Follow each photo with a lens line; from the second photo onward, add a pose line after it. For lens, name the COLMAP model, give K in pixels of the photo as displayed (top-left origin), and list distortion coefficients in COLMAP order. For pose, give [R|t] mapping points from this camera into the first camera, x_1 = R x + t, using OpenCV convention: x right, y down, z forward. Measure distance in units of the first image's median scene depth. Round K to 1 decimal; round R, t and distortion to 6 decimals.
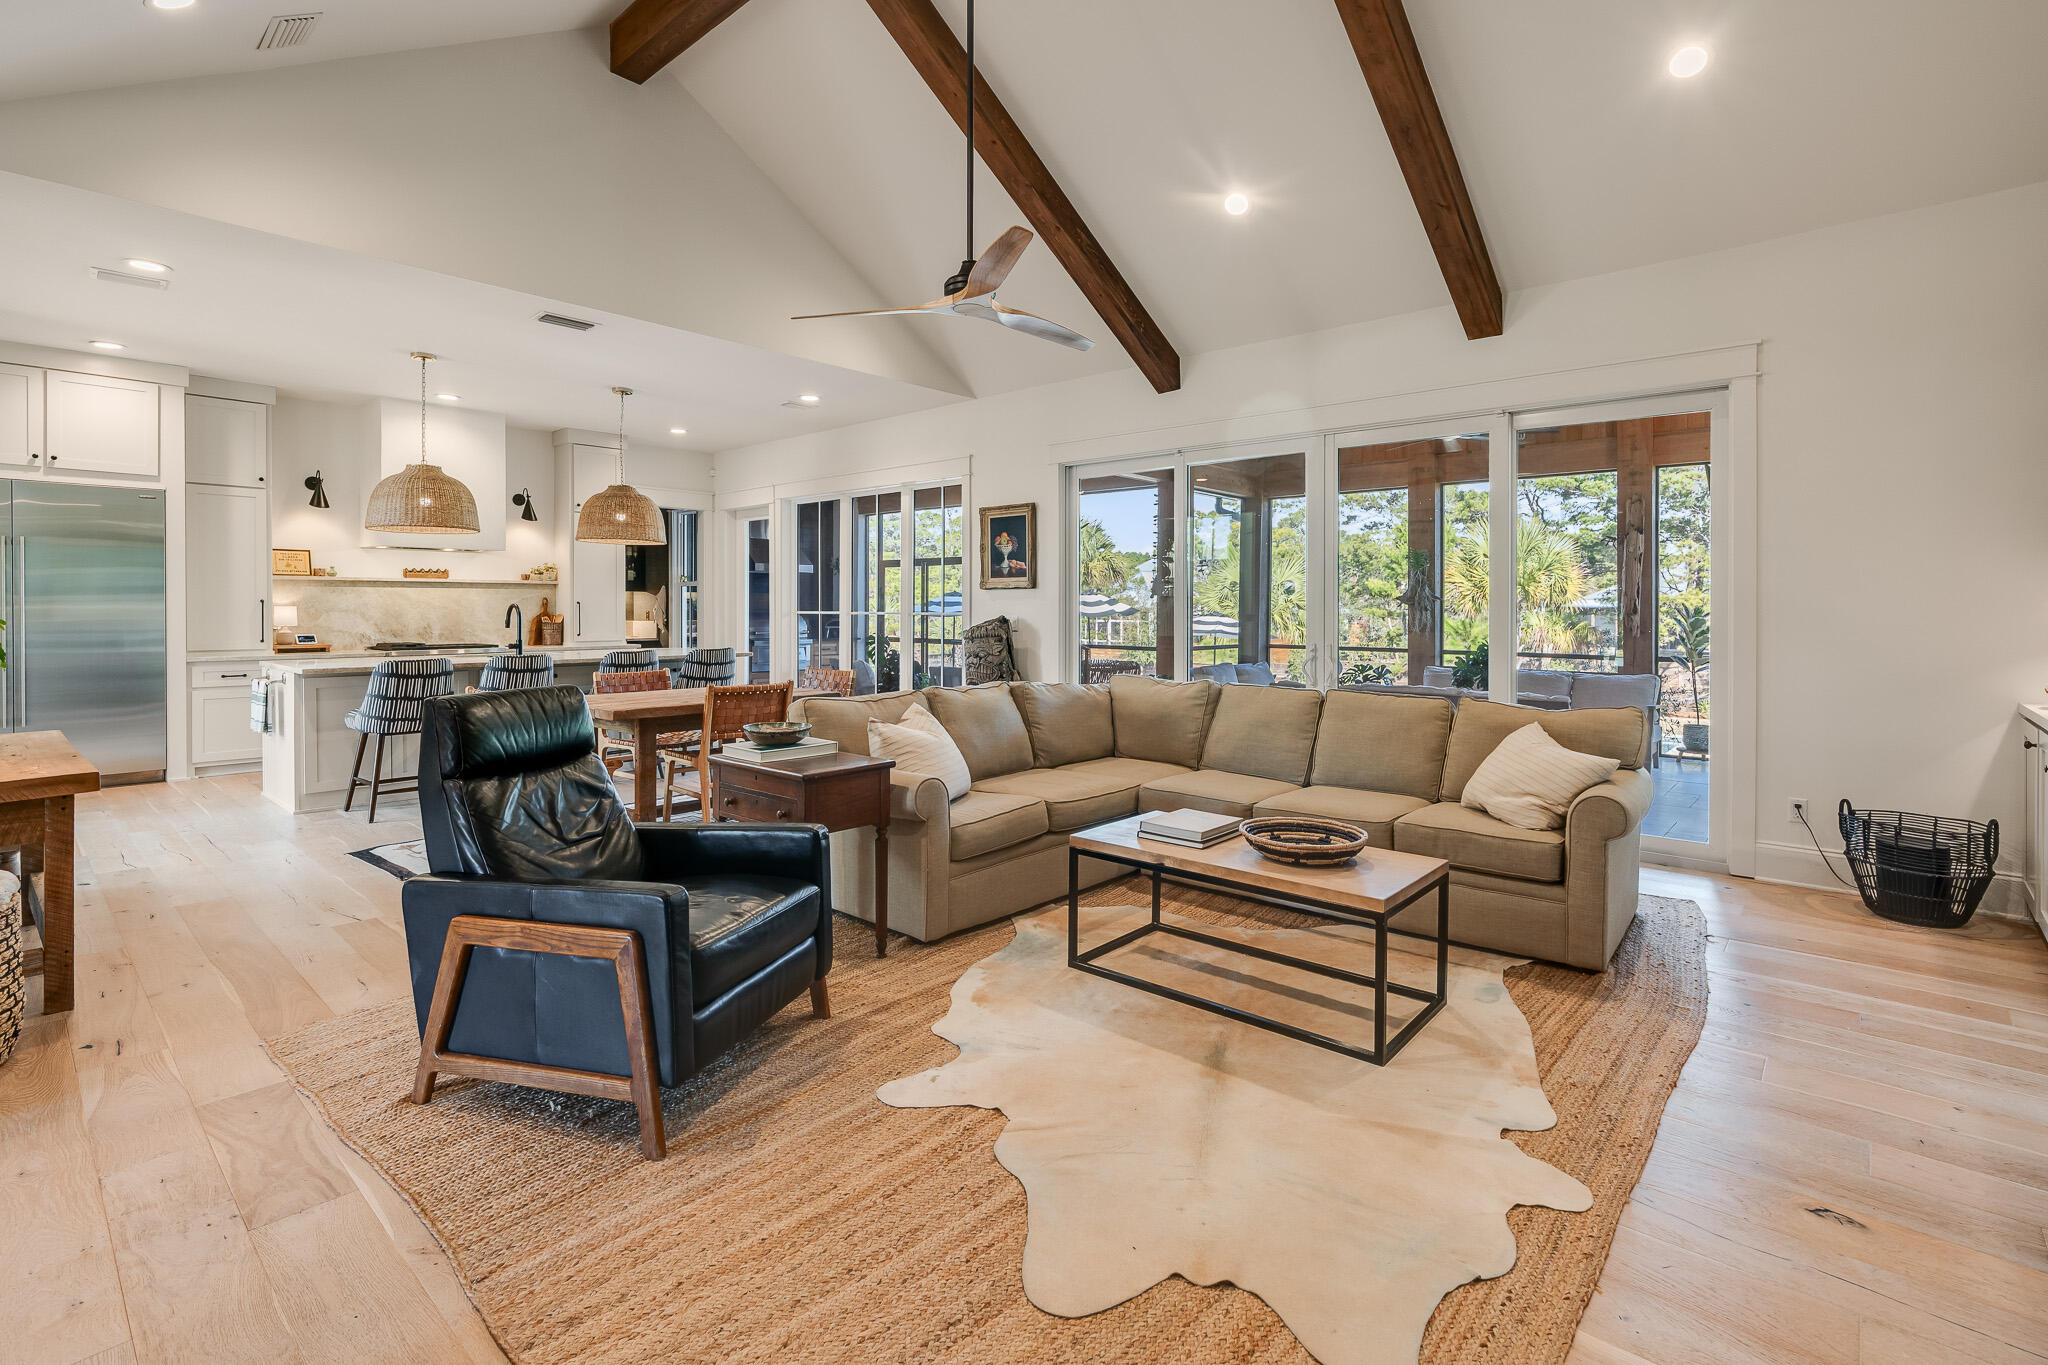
lens RADIAL K [[930.7, 0, 1006.2], [0, 930.7, 617.8], [0, 0, 1]] dist [-0.002394, 0.001873]
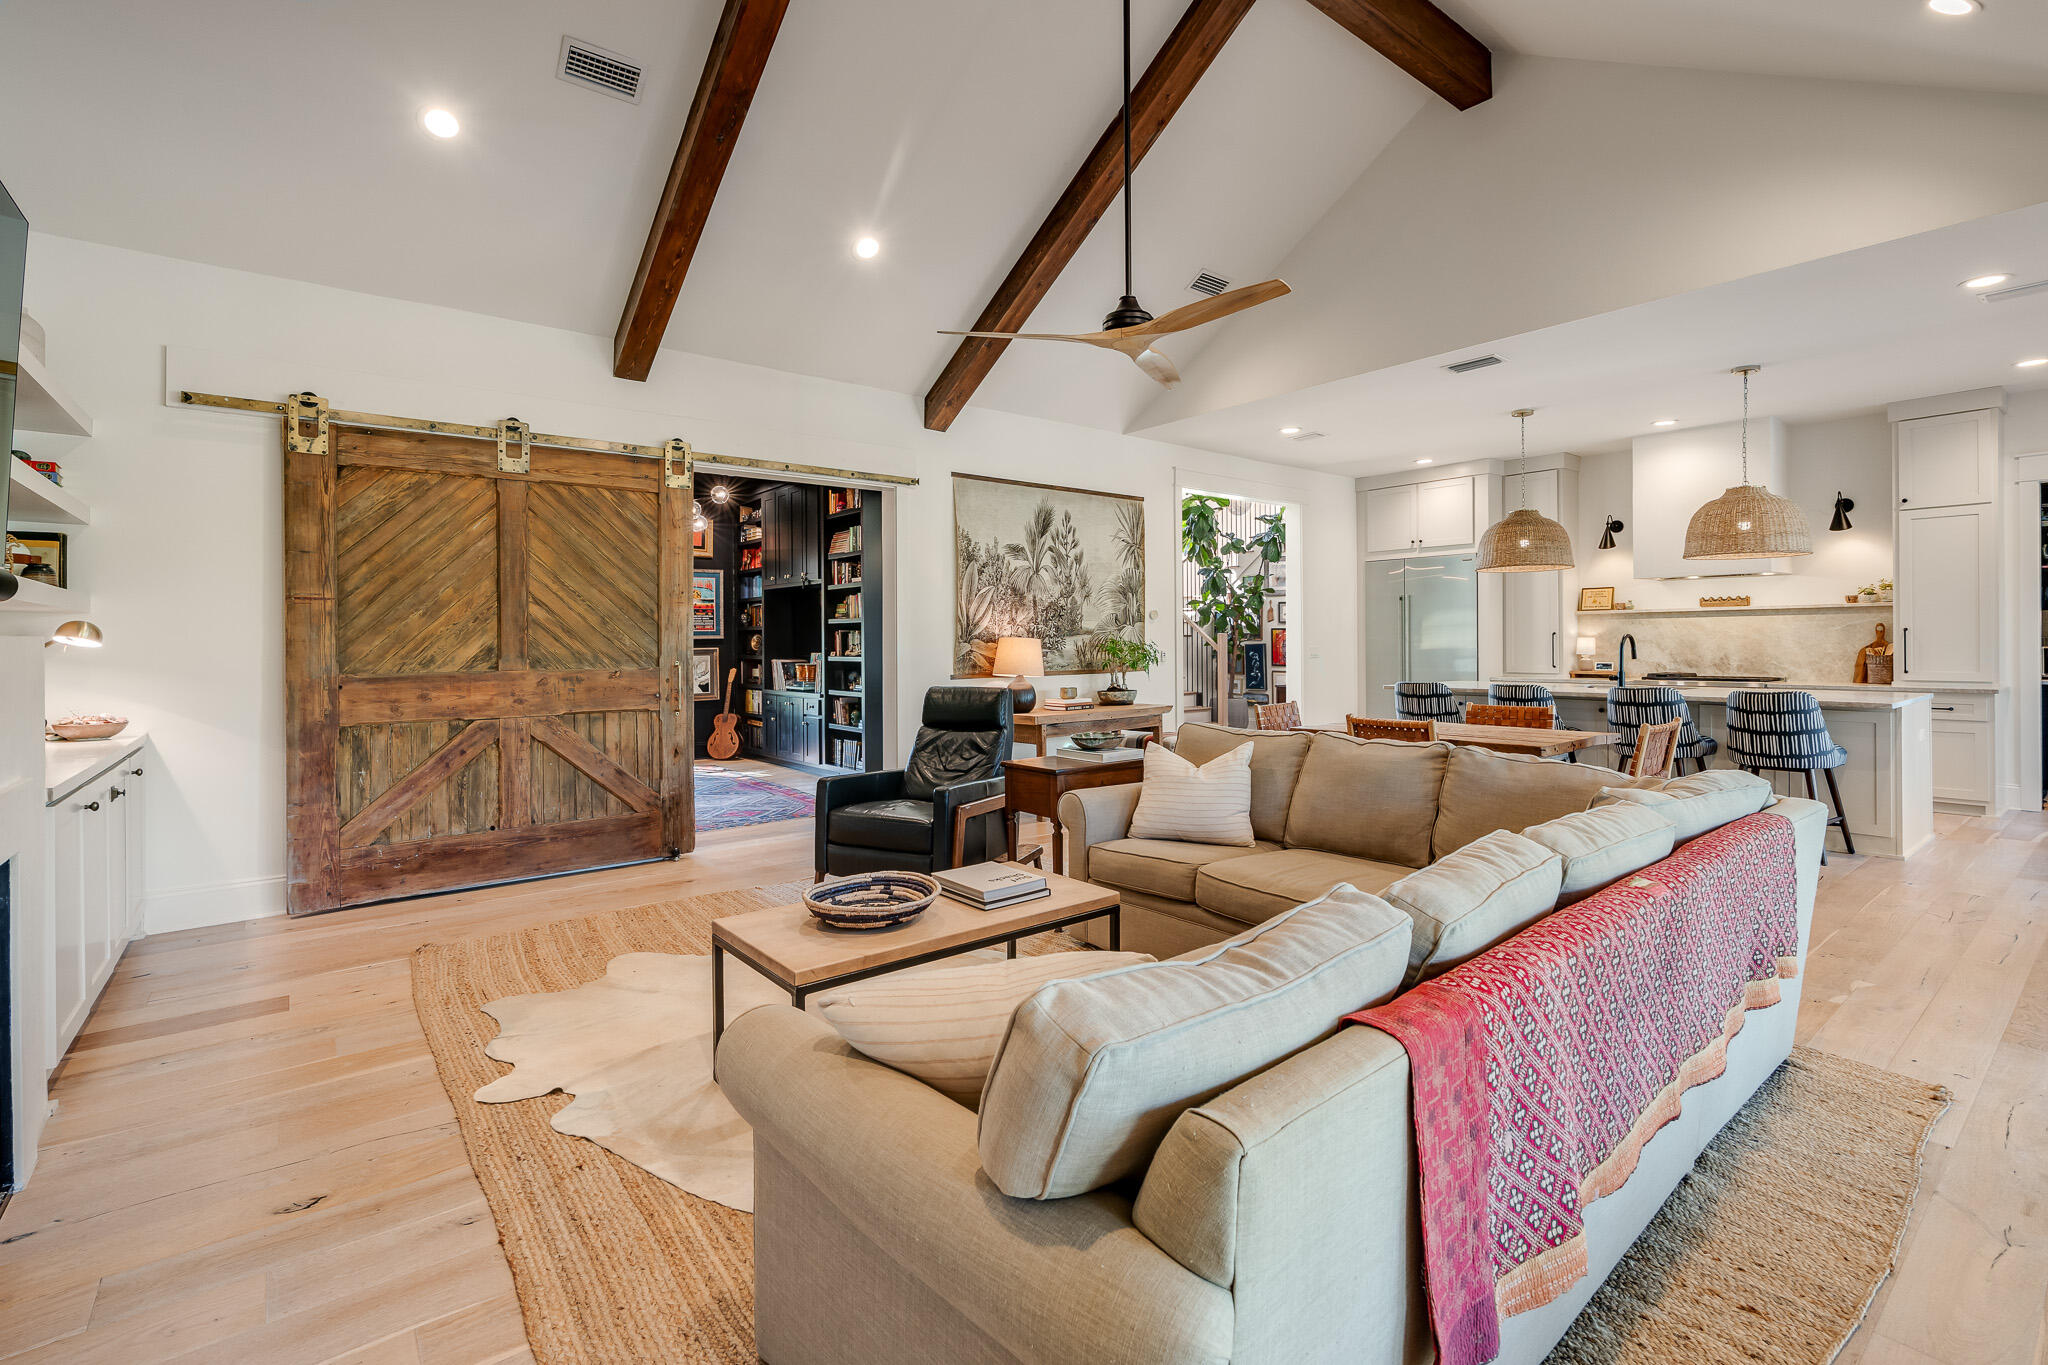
lens RADIAL K [[930.7, 0, 1052.8], [0, 930.7, 642.0], [0, 0, 1]] dist [-0.002394, 0.001873]
pose [[-0.135999, 0.000788, -0.990709, 0.471598], [-0.003694, 0.999992, 0.001302, -0.005701], [0.990702, 0.003837, -0.135995, 0.513840]]
